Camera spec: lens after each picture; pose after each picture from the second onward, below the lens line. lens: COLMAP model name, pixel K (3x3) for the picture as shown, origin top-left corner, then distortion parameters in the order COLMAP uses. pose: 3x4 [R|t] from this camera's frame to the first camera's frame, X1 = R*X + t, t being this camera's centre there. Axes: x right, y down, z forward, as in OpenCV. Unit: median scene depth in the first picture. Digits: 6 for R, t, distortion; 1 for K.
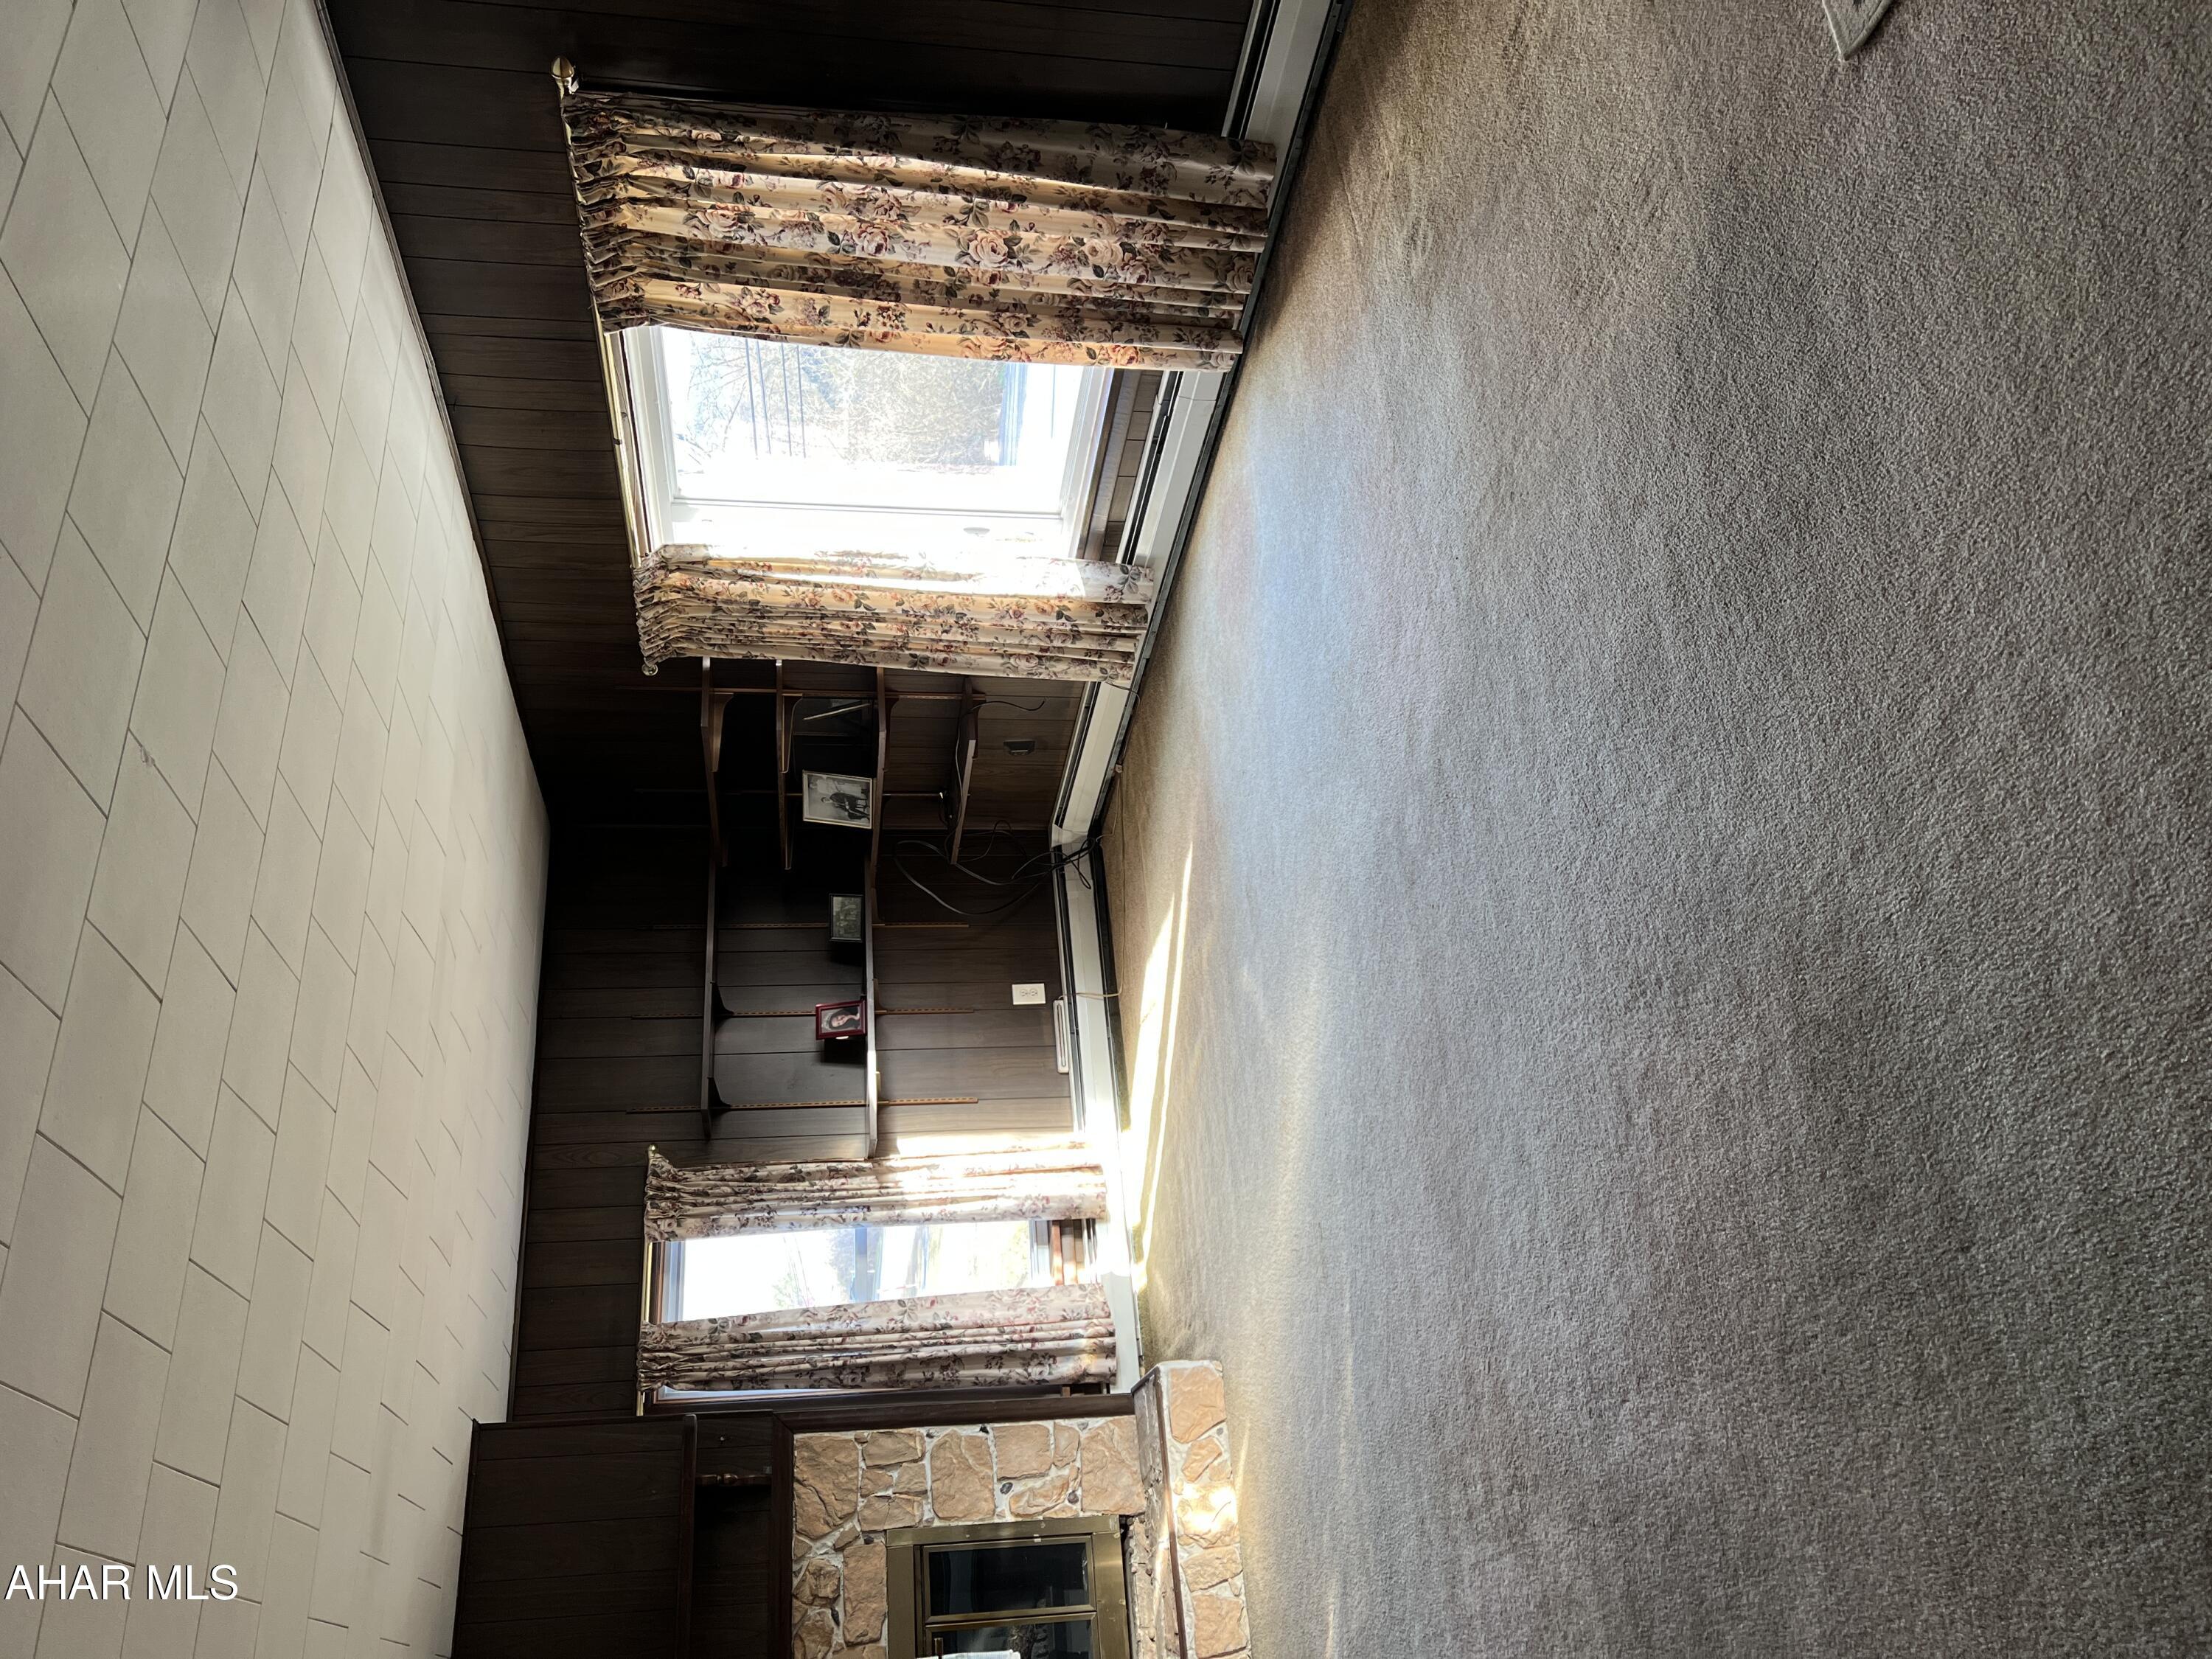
lens RADIAL K [[1655.2, 0, 1106.0], [0, 1655.2, 829.5], [0, 0, 1]] dist [0.138331, -0.220784]
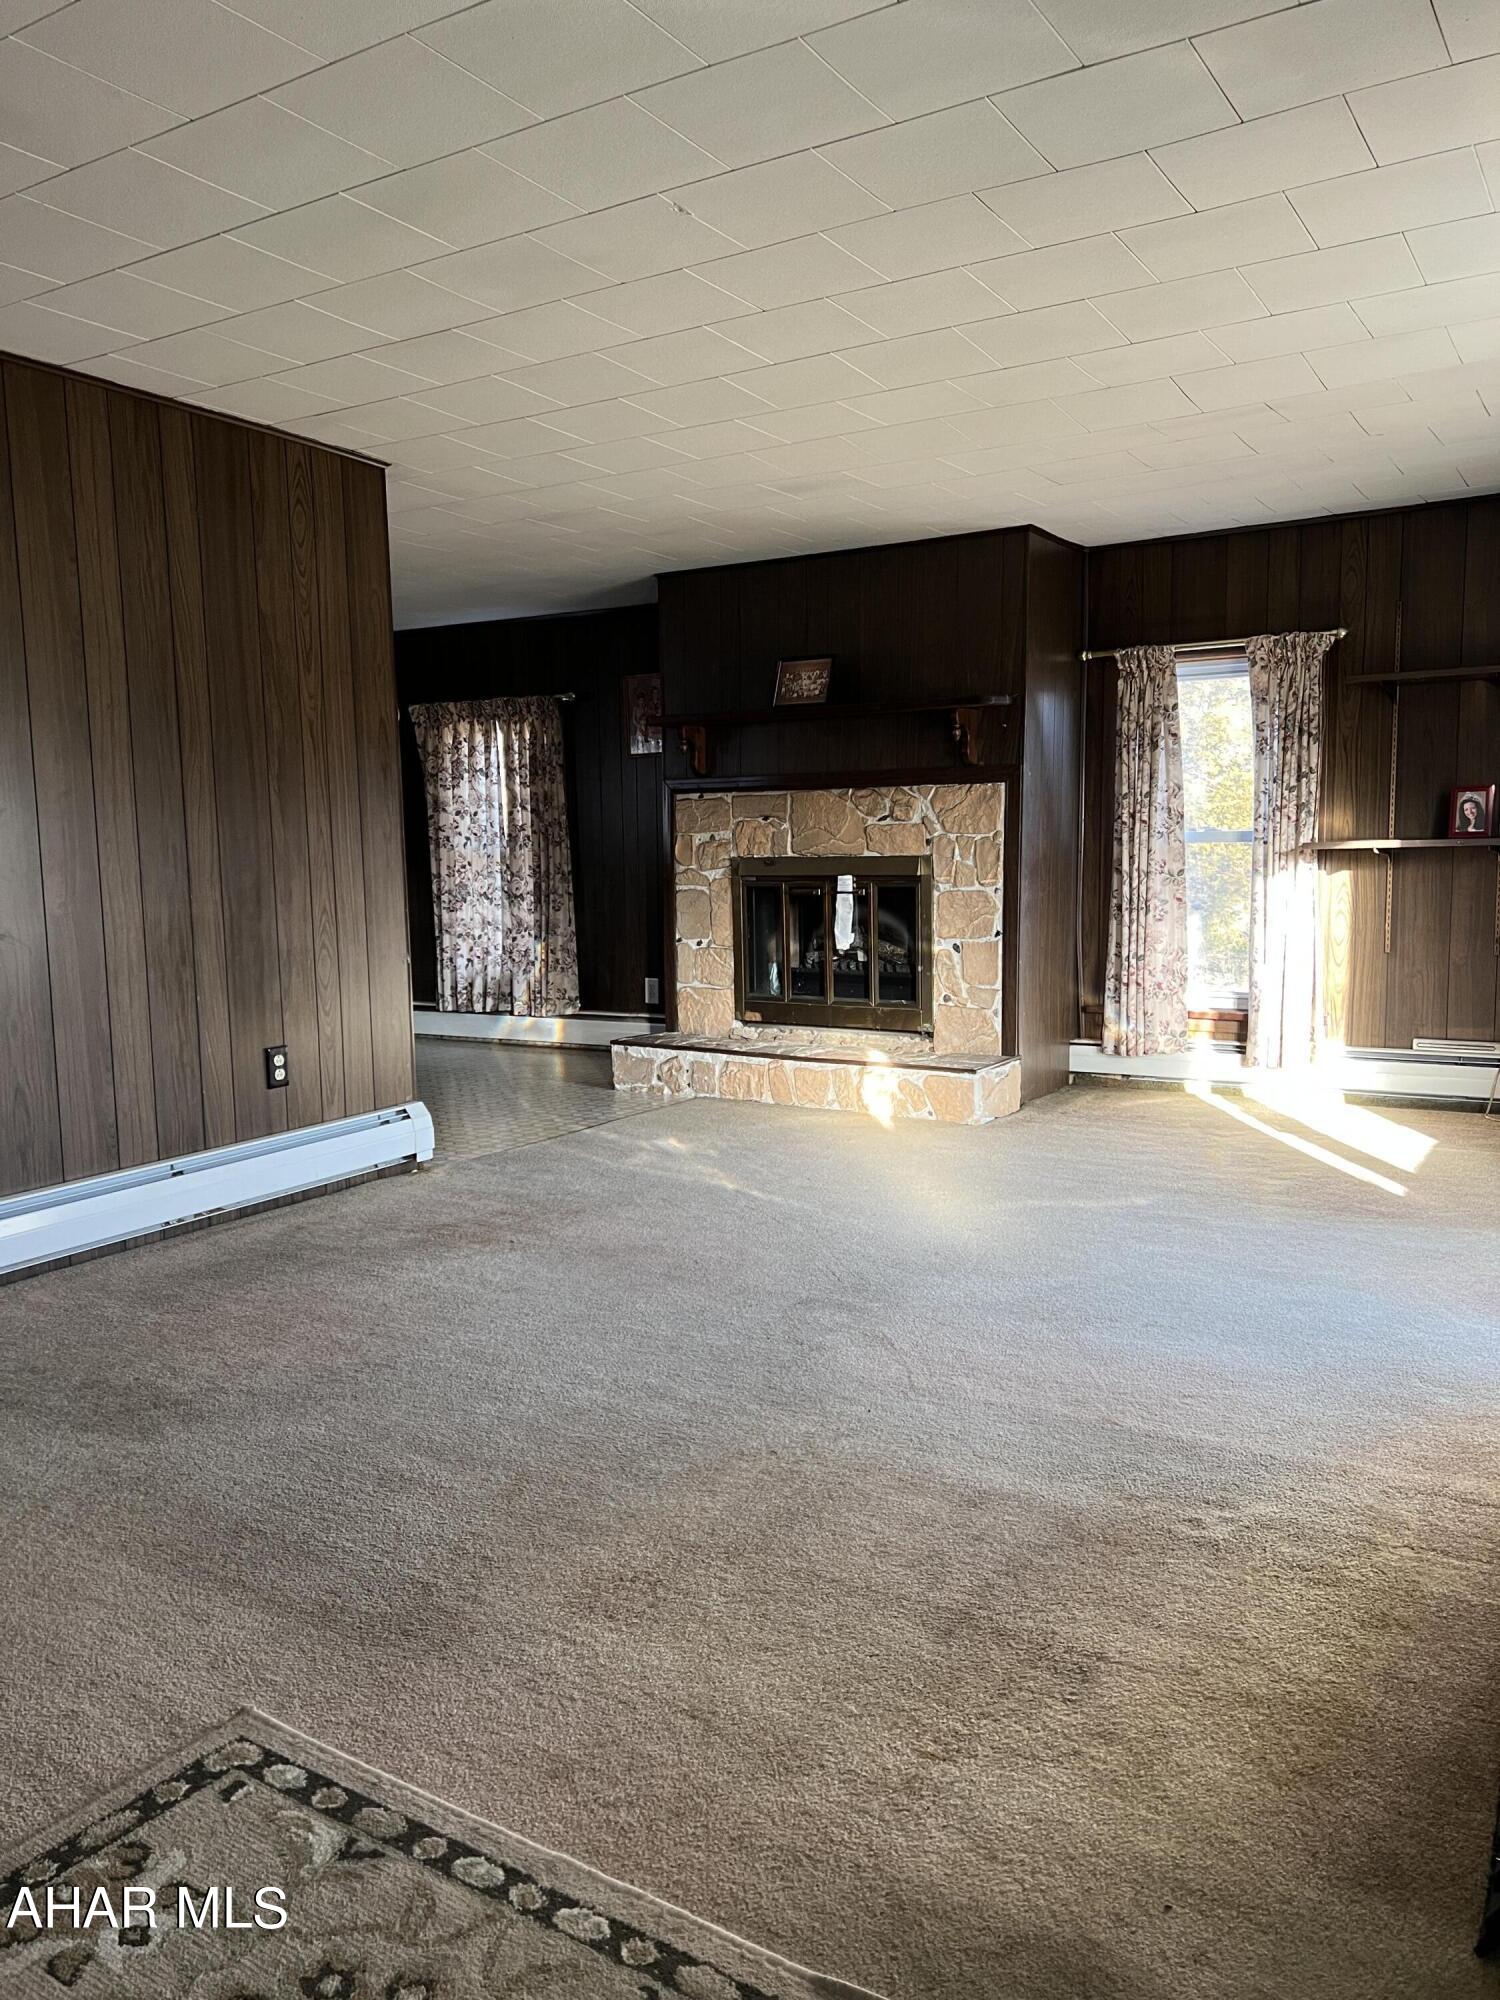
lens RADIAL K [[1496.6, 0, 734.4], [0, 1496.6, 1001.1], [0, 0, 1]] dist [0.138331, -0.220784]
pose [[-0.134745, 0.990535, 0.026170, -0.024294], [-0.493042, -0.089933, 0.865345, -0.495051], [0.859507, 0.103698, 0.500493, 0.262028]]
